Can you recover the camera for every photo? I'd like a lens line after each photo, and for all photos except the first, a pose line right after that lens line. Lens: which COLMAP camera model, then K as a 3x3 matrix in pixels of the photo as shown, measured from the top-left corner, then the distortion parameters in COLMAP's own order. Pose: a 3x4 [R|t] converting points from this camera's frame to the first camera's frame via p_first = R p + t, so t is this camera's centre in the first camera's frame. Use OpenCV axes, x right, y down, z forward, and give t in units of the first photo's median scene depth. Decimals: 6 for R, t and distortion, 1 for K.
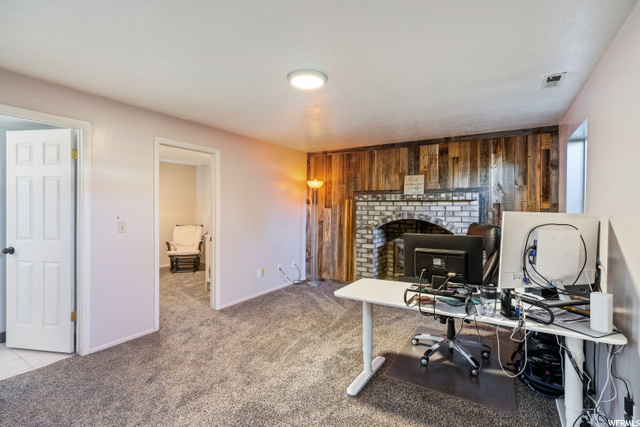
lens RADIAL K [[311.1, 0, 320.4], [0, 311.1, 210.9], [0, 0, 1]] dist [-0.000375, -0.000249]
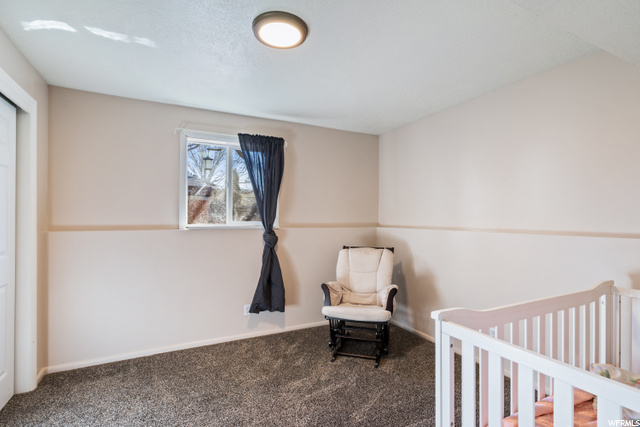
lens RADIAL K [[311.1, 0, 319.4], [0, 311.1, 216.1], [0, 0, 1]] dist [-0.000375, -0.000249]
pose [[0.851459, -0.009618, -0.524332, -0.243799], [0.004060, 0.999923, -0.011749, 0.001864], [0.524405, 0.007875, 0.851433, 0.580804]]
